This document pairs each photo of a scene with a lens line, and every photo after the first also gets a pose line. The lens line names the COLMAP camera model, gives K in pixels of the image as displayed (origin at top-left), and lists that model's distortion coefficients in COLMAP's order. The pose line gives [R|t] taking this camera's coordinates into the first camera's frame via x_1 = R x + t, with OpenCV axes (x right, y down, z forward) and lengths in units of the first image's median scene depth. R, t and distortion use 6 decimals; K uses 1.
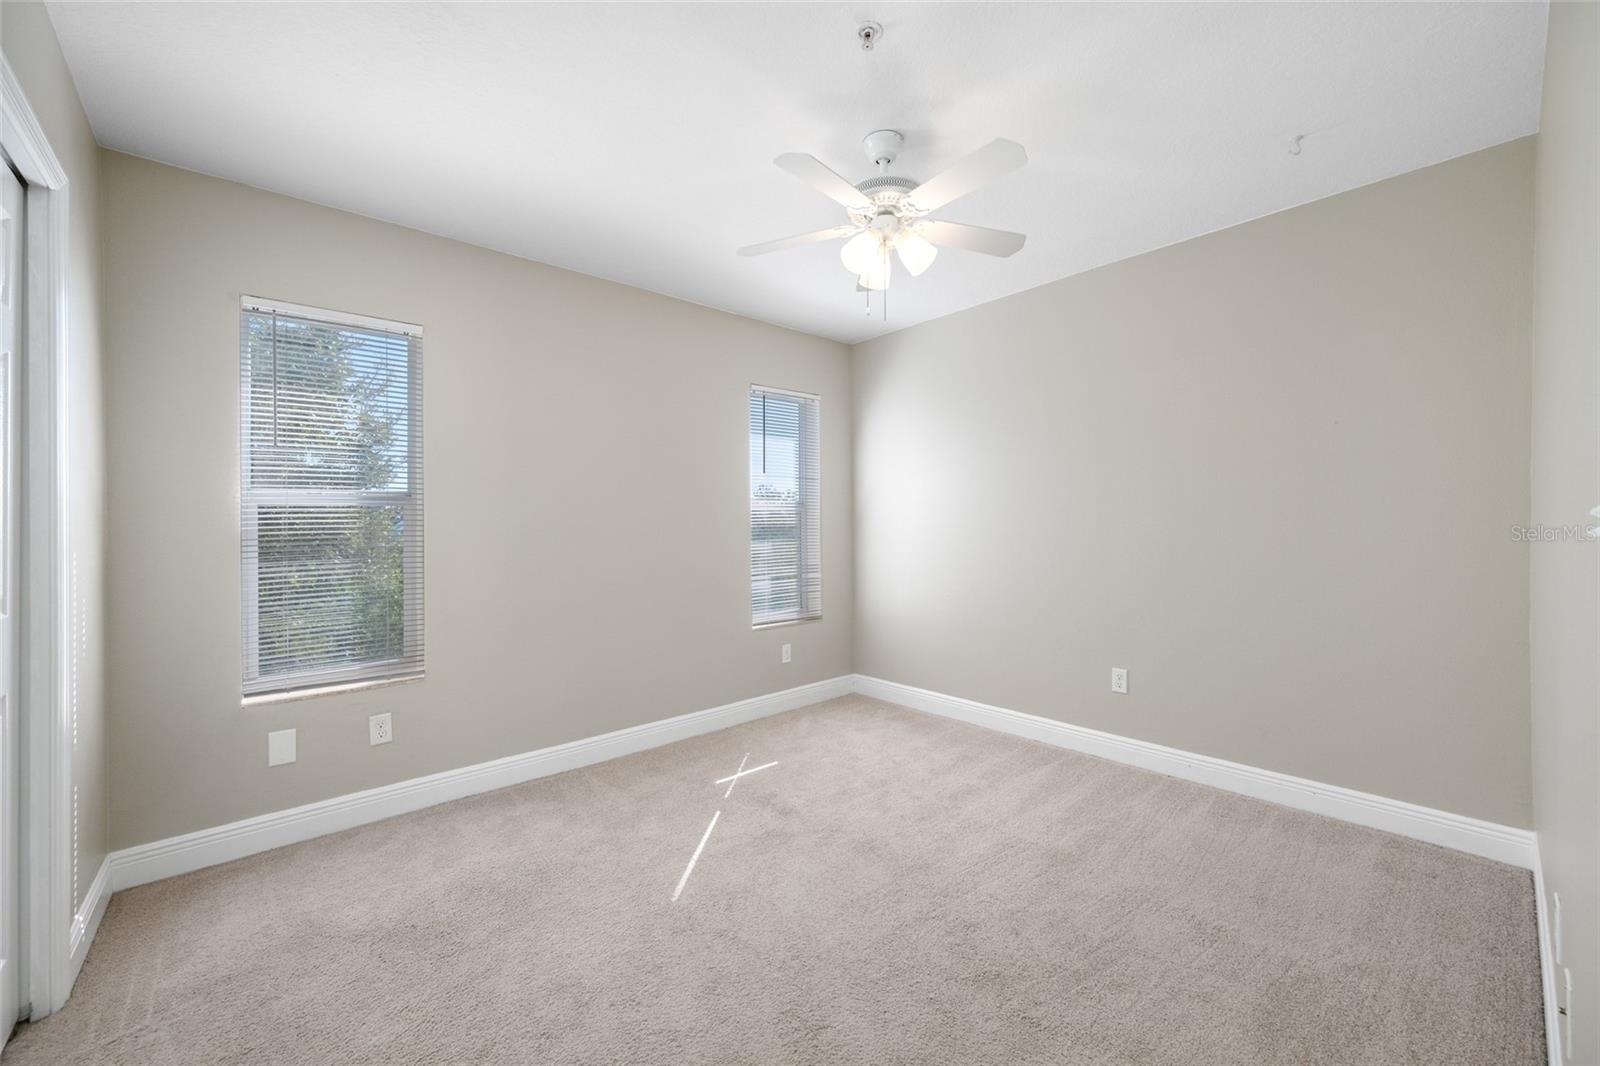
lens RADIAL K [[627.2, 0, 801.6], [0, 627.2, 526.0], [0, 0, 1]] dist [0.006450, 0.000058]
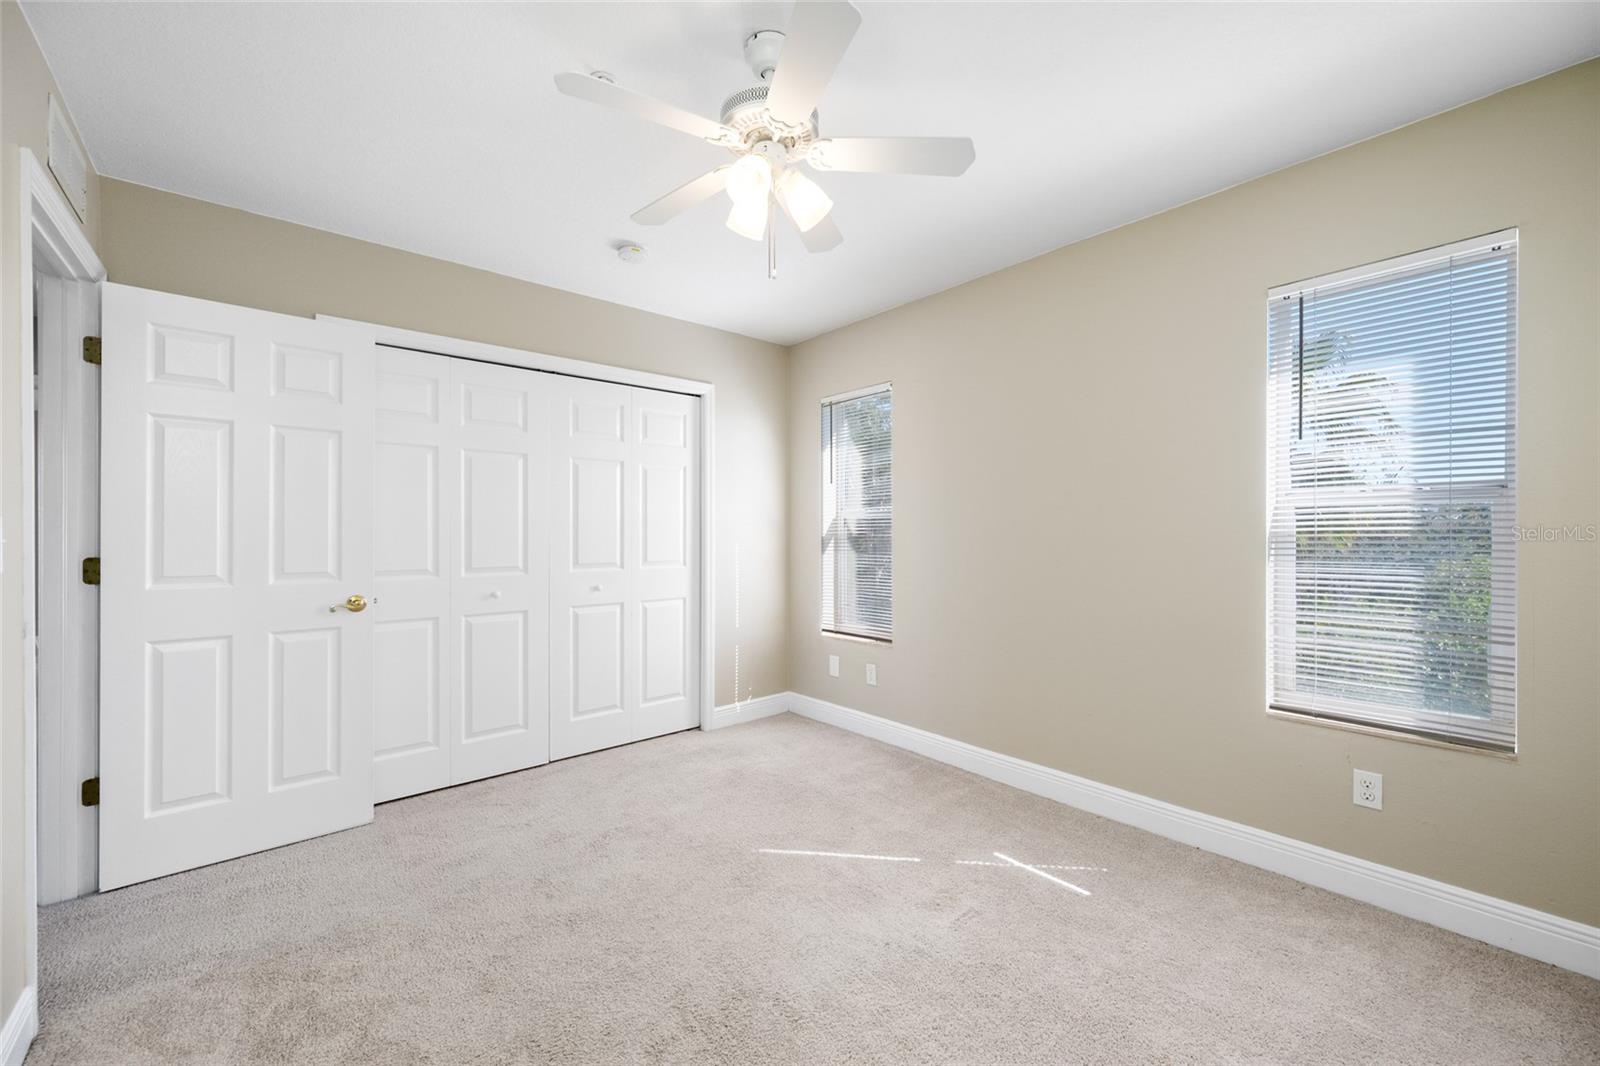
lens RADIAL K [[627.2, 0, 801.6], [0, 627.2, 526.0], [0, 0, 1]] dist [0.006450, 0.000058]
pose [[-0.028144, -0.004847, -0.999592, 0.658405], [0.009282, 0.999944, -0.005110, -0.013327], [0.999561, -0.009423, -0.028098, 0.742516]]
